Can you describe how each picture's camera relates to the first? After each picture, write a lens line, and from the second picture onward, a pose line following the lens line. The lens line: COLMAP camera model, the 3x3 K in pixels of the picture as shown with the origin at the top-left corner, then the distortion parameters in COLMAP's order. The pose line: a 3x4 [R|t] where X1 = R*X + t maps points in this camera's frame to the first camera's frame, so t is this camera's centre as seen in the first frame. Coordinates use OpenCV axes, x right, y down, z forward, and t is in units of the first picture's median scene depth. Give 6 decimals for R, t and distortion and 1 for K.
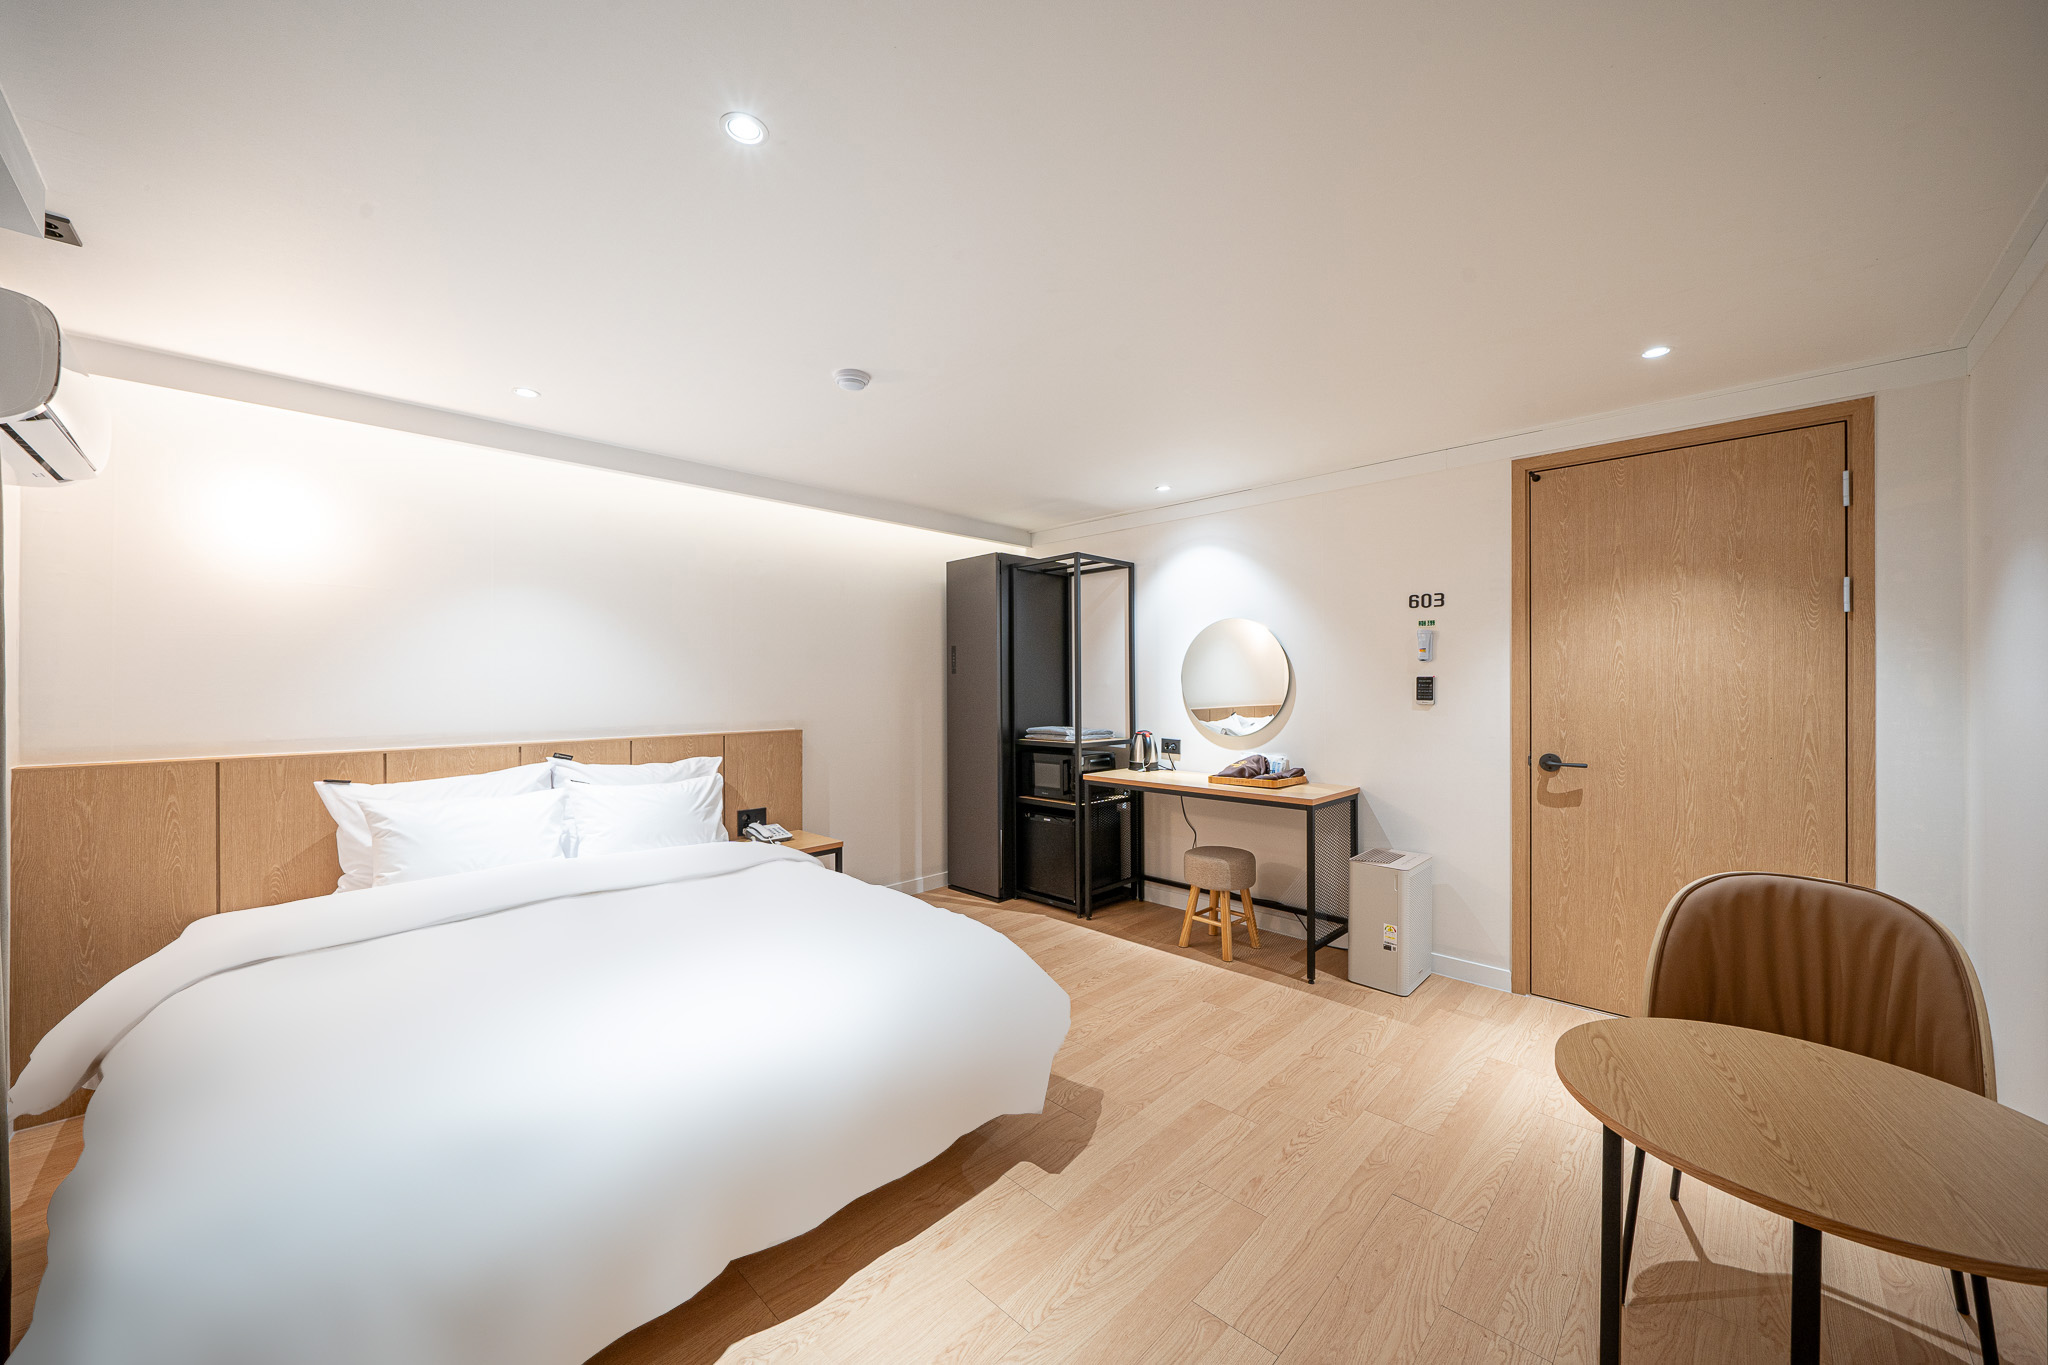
lens RADIAL K [[749.8, 0, 1024.0], [0, 749.8, 682.5], [0, 0, 1]] dist [0.000300, -0.000009]
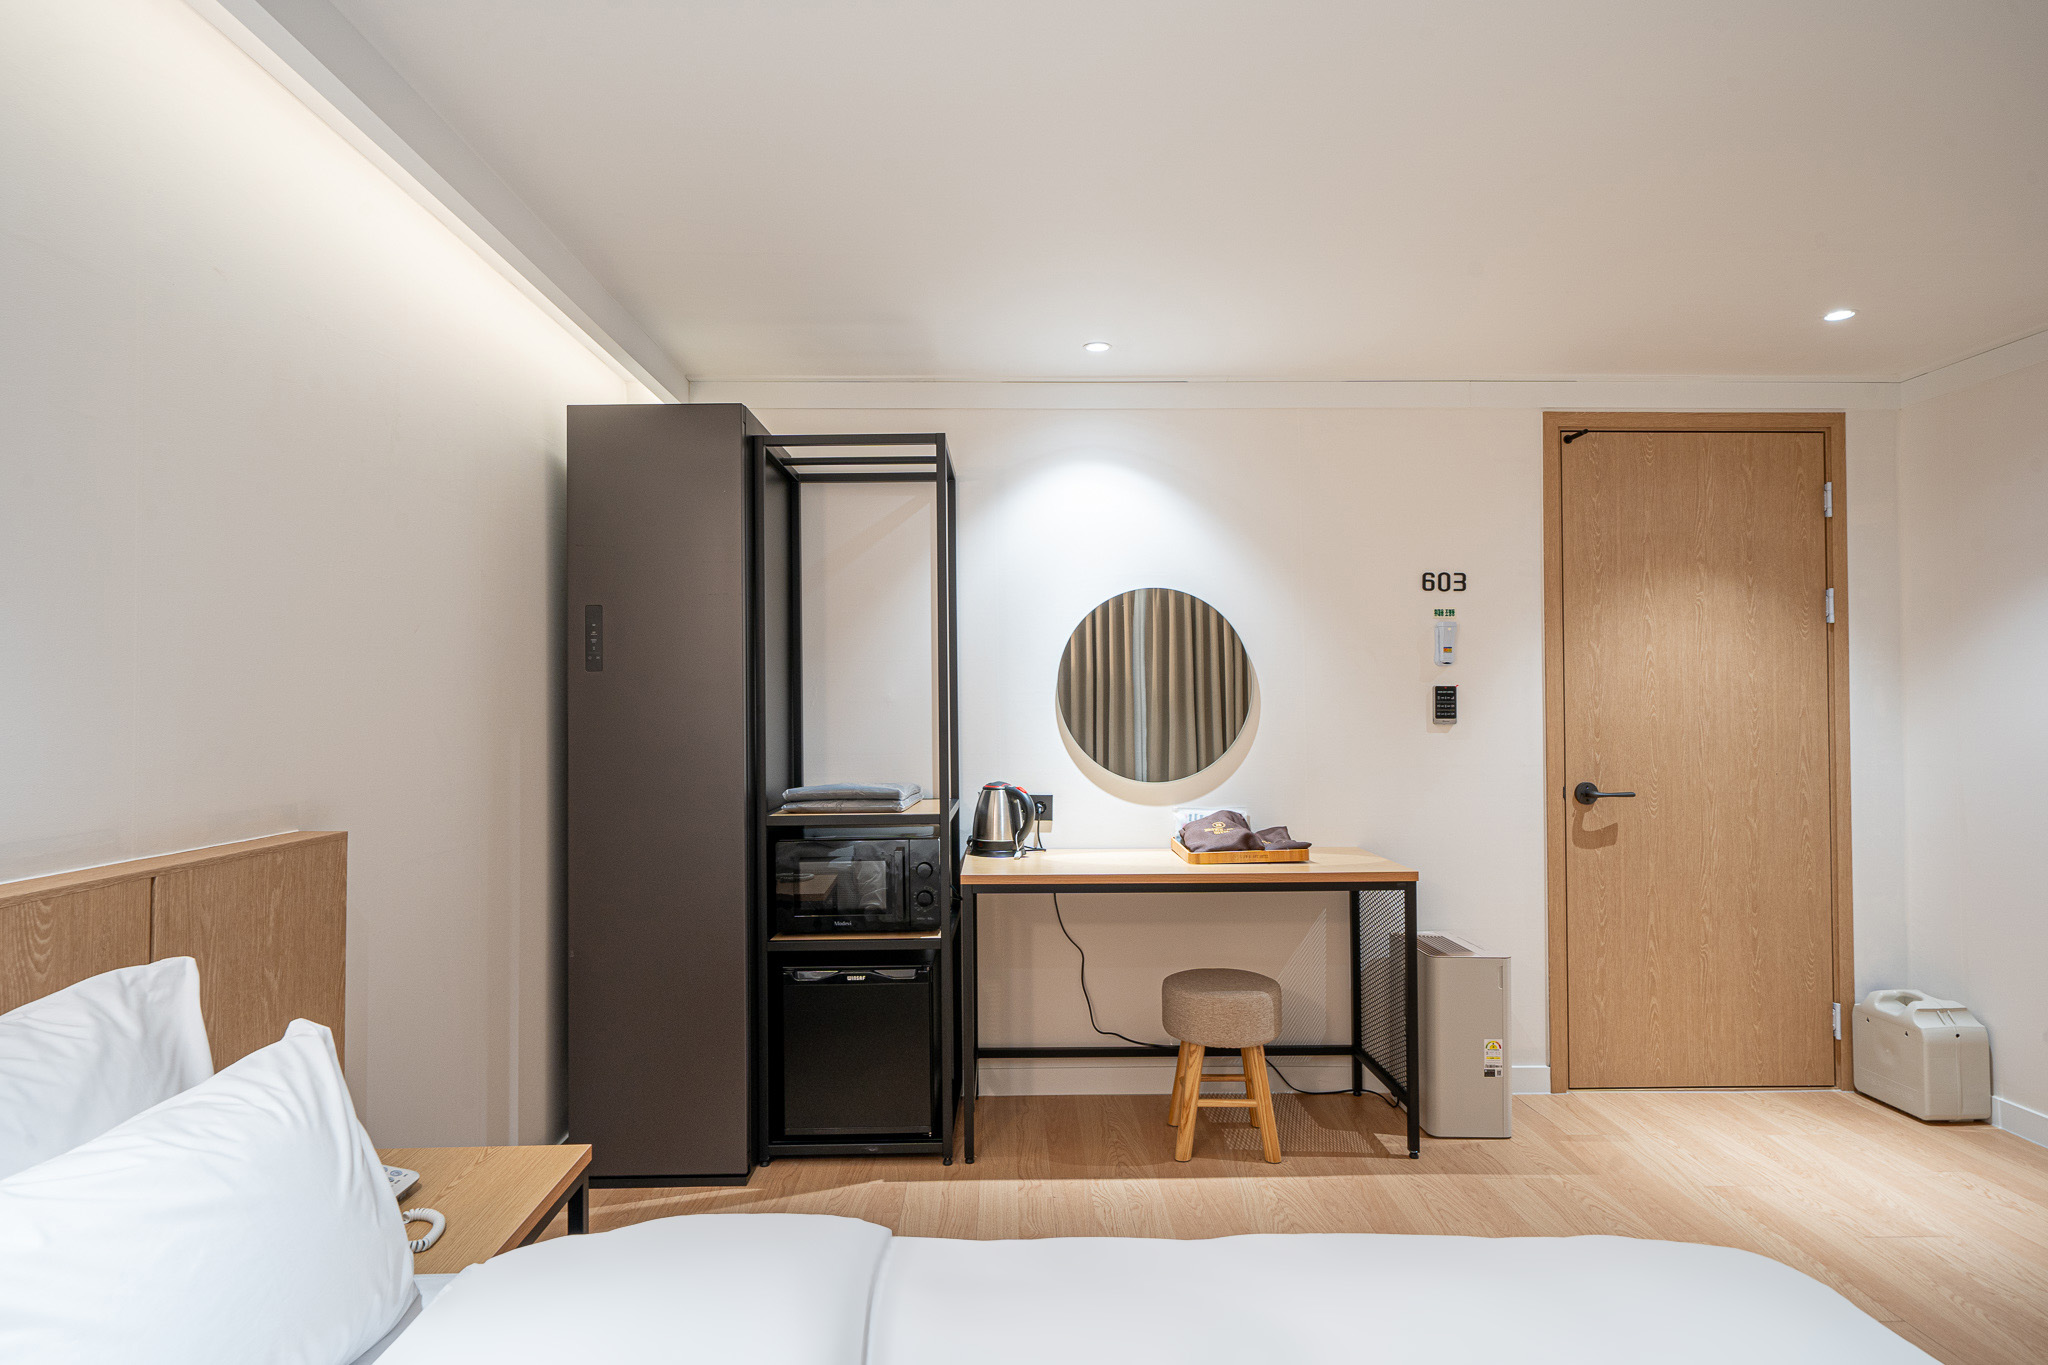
lens RADIAL K [[1102.9, 0, 1024.0], [0, 1102.9, 682.5], [0, 0, 1]] dist [0.003145, 0.000875]
pose [[0.698004, 0.013917, 0.715958, -0.556705], [0.000713, 0.999797, -0.020129, 0.010789], [-0.716093, 0.014561, 0.697853, 0.588915]]
